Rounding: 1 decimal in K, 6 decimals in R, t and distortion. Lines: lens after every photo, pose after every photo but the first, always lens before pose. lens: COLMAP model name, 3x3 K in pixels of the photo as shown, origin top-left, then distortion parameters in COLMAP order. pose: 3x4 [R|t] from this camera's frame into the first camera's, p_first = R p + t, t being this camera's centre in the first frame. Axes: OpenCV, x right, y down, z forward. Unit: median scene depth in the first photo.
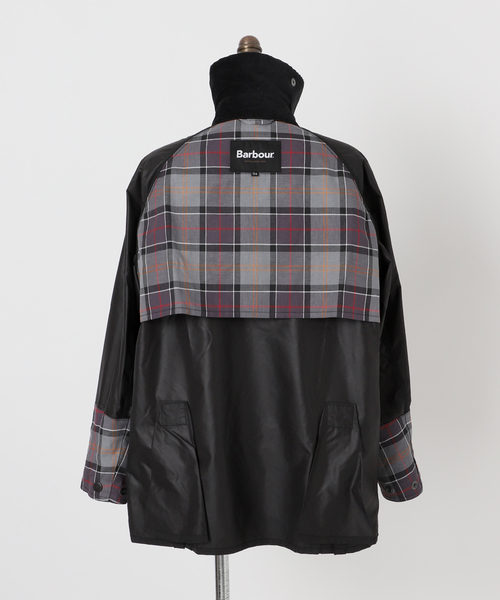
lens RADIAL K [[801.4, 0, 248.9], [0, 801.4, 300.1], [0, 0, 1]] dist [-0.006976, 0.000000]
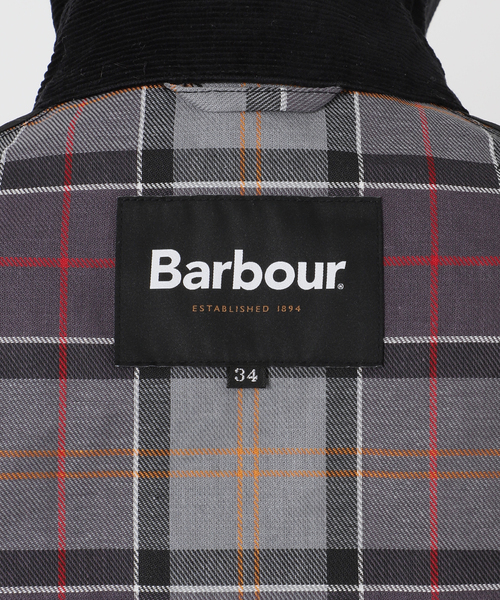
lens RADIAL K [[1321.2, 0, 250.8], [0, 1321.2, 299.9], [0, 0, 1]] dist [0.072155, 0.000000]
pose [[0.999962, -0.003117, -0.008142, 0.011278], [0.003157, 0.999983, 0.004907, -0.176550], [0.008127, -0.004933, 0.999955, 0.685398]]
